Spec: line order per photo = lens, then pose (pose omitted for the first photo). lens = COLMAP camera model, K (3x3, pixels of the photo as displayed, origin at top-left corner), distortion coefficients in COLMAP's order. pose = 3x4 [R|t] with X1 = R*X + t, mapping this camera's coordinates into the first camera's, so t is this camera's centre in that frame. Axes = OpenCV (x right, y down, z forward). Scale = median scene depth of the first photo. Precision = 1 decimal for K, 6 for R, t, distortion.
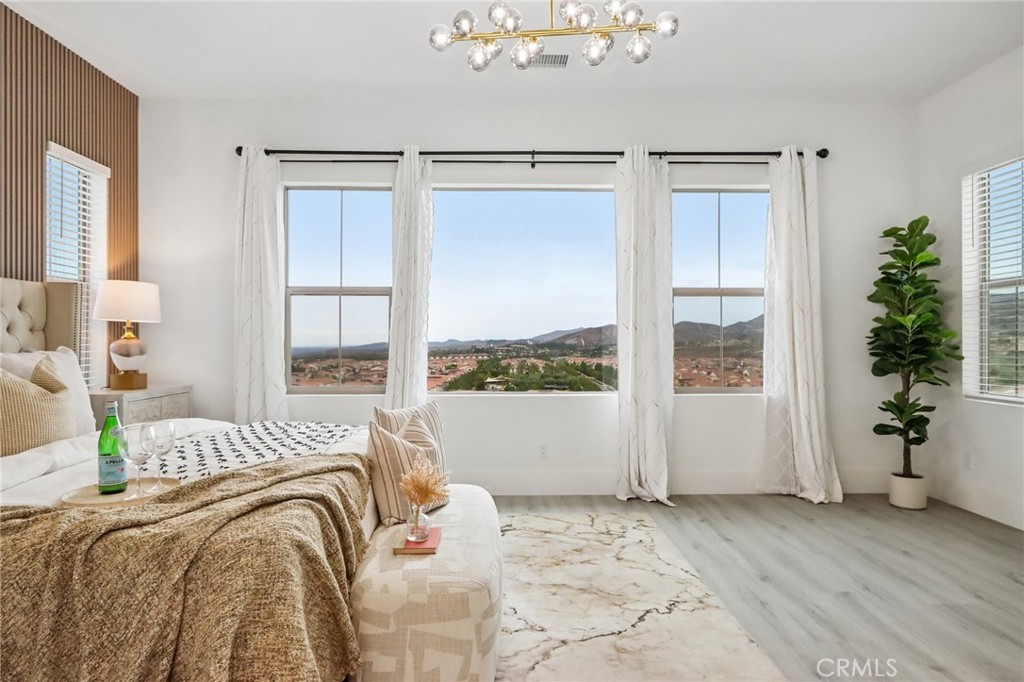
lens RADIAL K [[584.4, 0, 508.8], [0, 584.4, 341.5], [0, 0, 1]] dist [-0.000547, 0.000477]
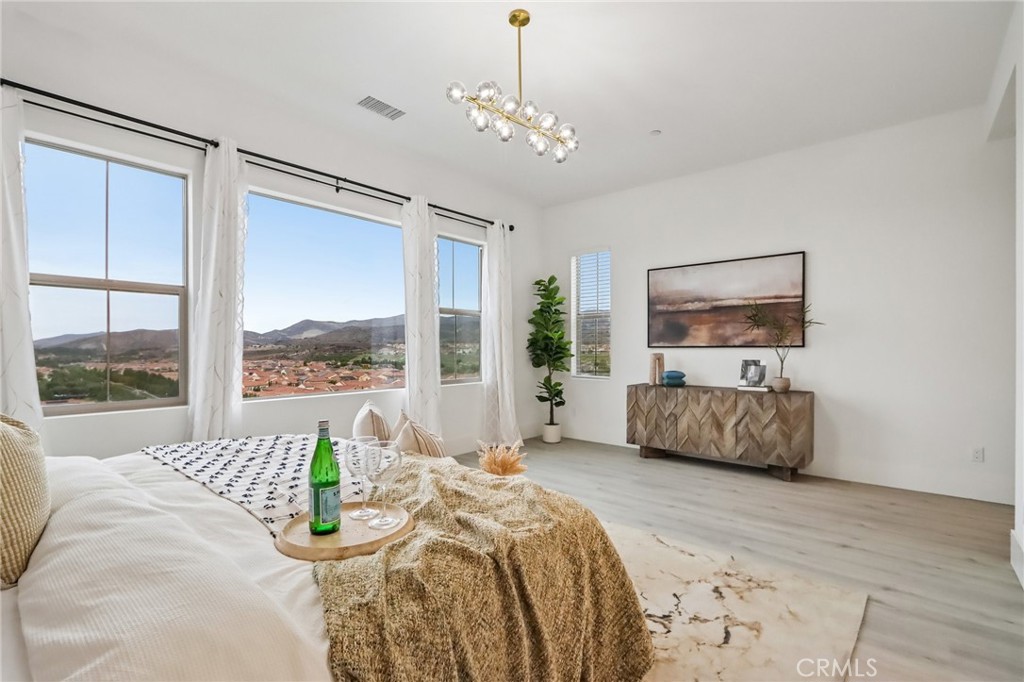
lens RADIAL K [[470.0, 0, 507.0], [0, 470.0, 348.0], [0, 0, 1]] dist [0.000255, -0.000039]
pose [[0.671228, -0.001602, 0.741250, -0.448099], [-0.000972, 0.999995, 0.003041, -0.000886], [-0.741251, -0.002762, 0.671223, 0.164592]]
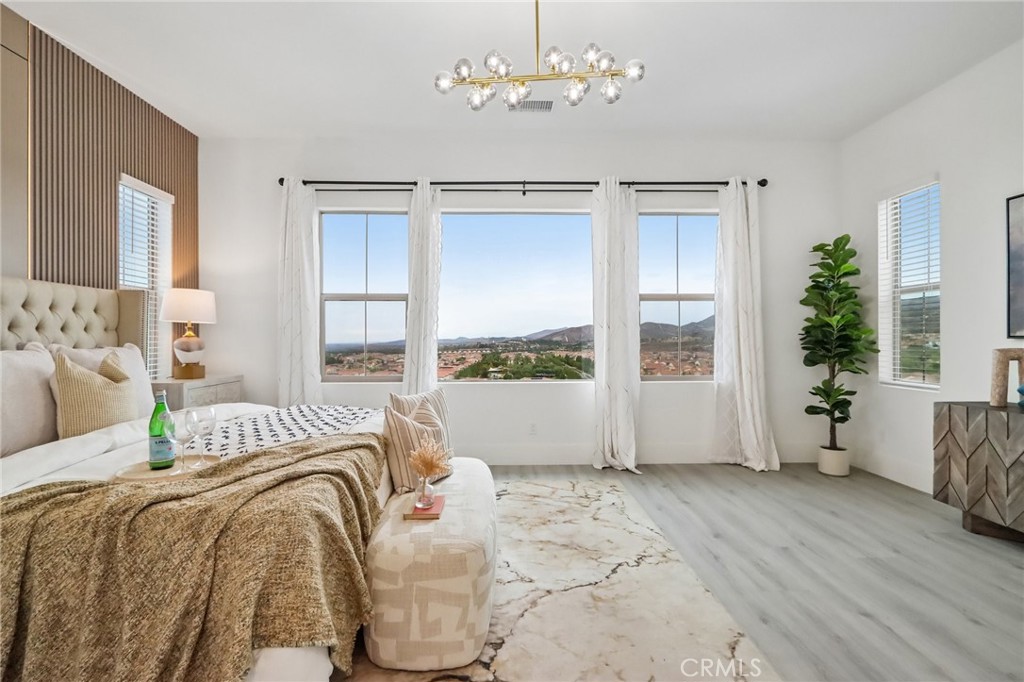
lens RADIAL K [[469.0, 0, 507.5], [0, 469.0, 339.4], [0, 0, 1]] dist [0.001199, -0.000379]
pose [[0.999997, -0.002285, 0.000860, 0.005951], [0.002284, 0.999996, 0.001807, 0.000406], [-0.000864, -0.001805, 0.999998, 0.027346]]
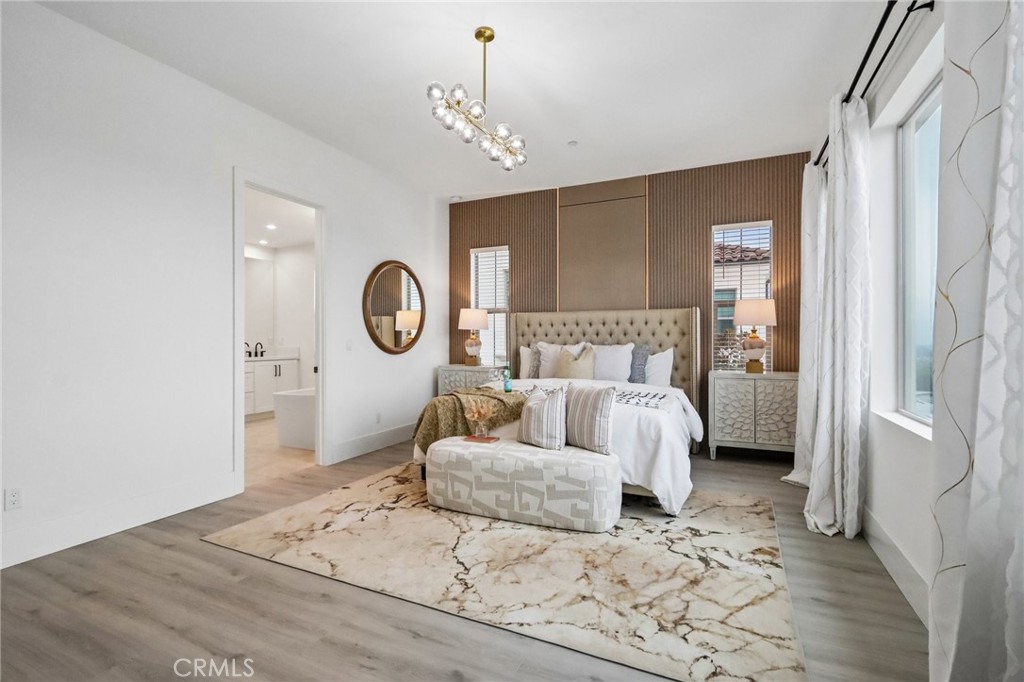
lens RADIAL K [[471.8, 0, 505.9], [0, 471.8, 339.3], [0, 0, 1]] dist [0.002414, 0.000256]
pose [[-0.447409, -0.002610, -0.894326, 0.649491], [0.004052, 0.999980, -0.004945, 0.002364], [0.894320, -0.005836, -0.447389, 0.922467]]
